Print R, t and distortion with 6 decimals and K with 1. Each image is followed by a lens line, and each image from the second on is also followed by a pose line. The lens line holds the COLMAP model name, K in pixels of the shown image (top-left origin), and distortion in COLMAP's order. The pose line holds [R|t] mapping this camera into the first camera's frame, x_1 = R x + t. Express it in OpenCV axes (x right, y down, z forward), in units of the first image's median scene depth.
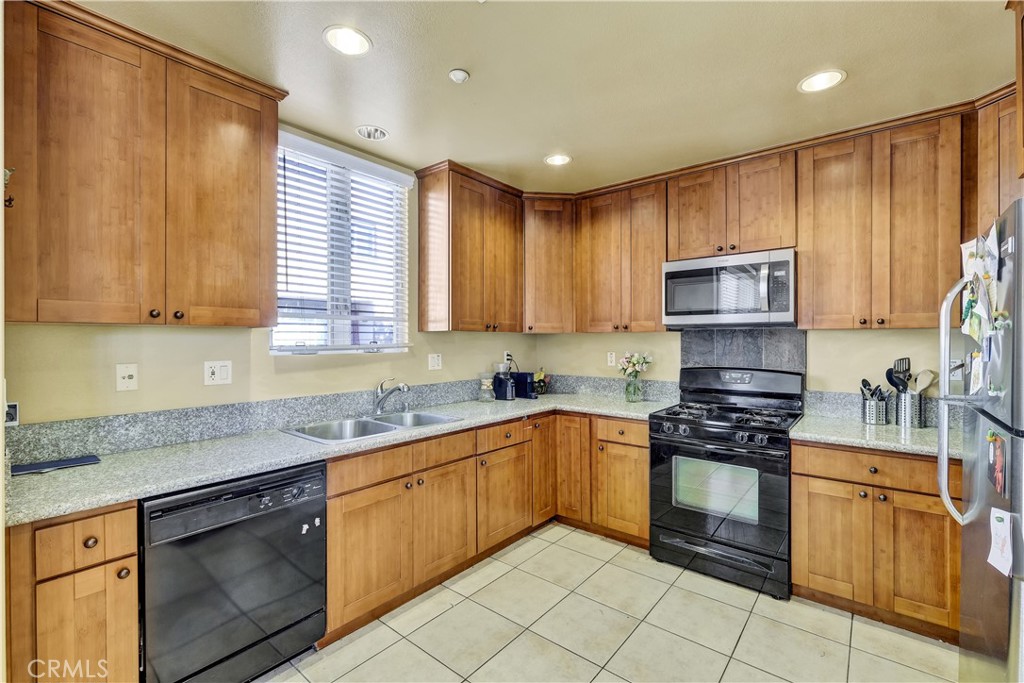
lens RADIAL K [[445.1, 0, 512.8], [0, 445.1, 337.9], [0, 0, 1]] dist [-0.005644, 0.000741]
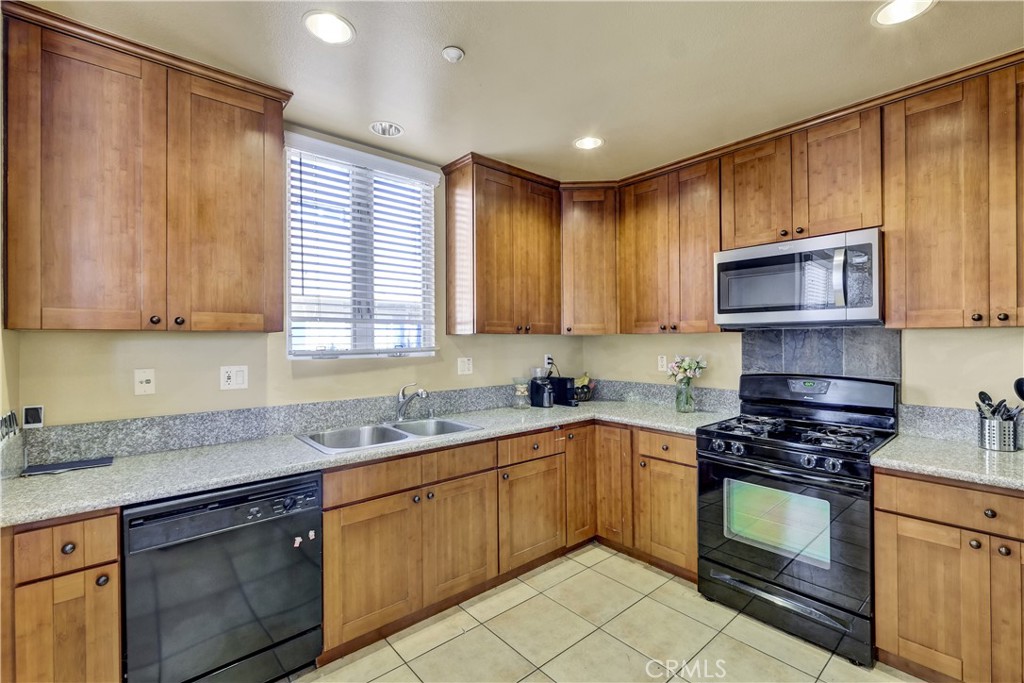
lens RADIAL K [[445.1, 0, 518.9], [0, 445.1, 337.7], [0, 0, 1]] dist [-0.005644, 0.000741]
pose [[0.985611, -0.006493, -0.168902, 0.130713], [0.006028, 0.999976, -0.003268, -0.004202], [0.168919, 0.002203, 0.985627, 0.103105]]
